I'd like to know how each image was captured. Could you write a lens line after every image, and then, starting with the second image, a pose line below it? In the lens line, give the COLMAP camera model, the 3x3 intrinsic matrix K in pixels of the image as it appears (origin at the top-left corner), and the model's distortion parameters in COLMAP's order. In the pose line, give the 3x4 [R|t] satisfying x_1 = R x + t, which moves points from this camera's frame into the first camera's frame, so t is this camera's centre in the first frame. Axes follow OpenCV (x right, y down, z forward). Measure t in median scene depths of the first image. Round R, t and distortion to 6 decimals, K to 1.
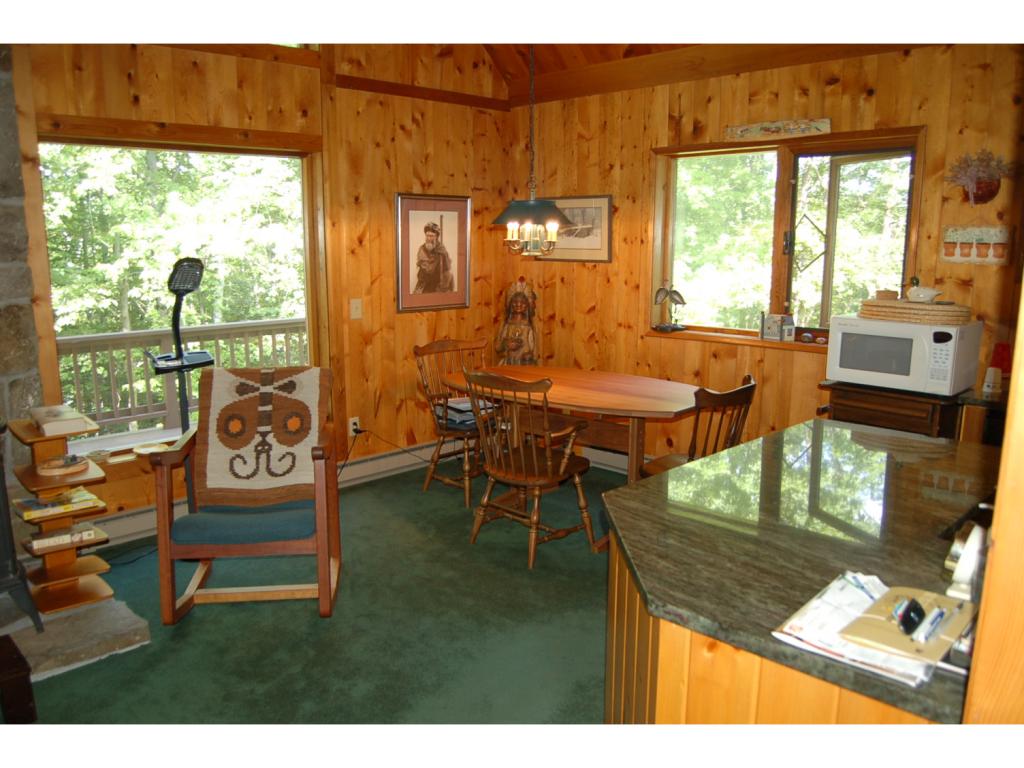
lens RADIAL K [[796.0, 0, 509.4], [0, 796.0, 385.8], [0, 0, 1]] dist [-0.083974, 0.021455]
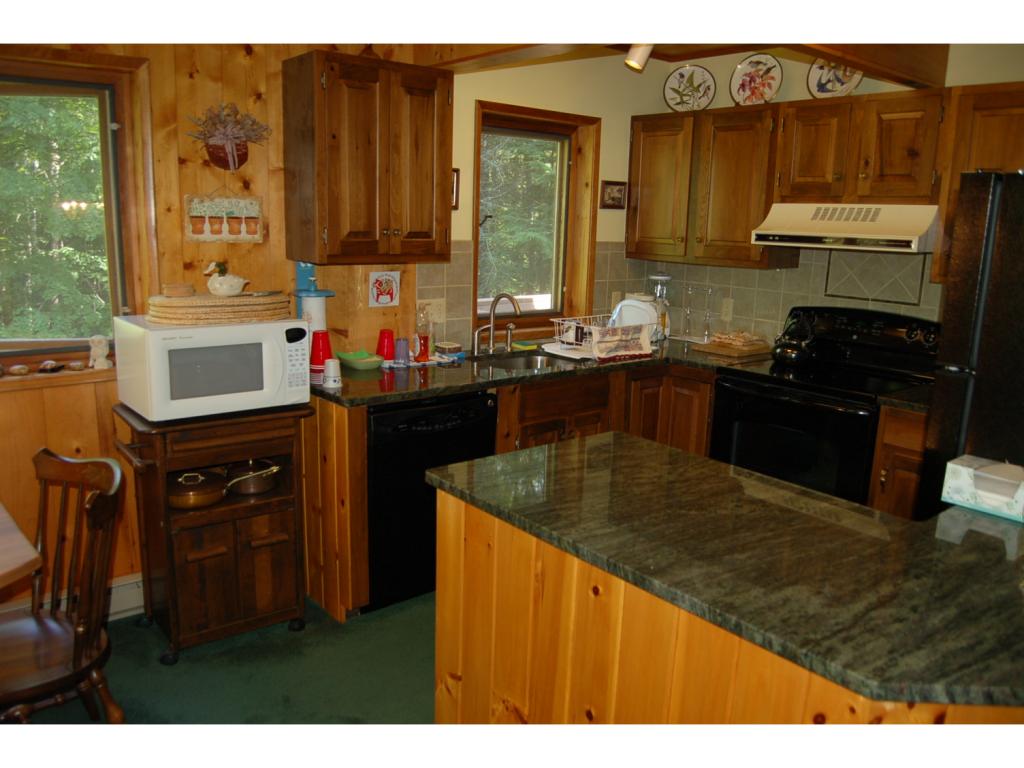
lens RADIAL K [[796.0, 0, 507.0], [0, 796.0, 388.4], [0, 0, 1]] dist [-0.083974, 0.021455]
pose [[0.100103, -0.205936, 0.973432, -0.219120], [0.155858, 0.969514, 0.189079, -0.117273], [-0.982694, 0.132790, 0.129148, 0.611239]]
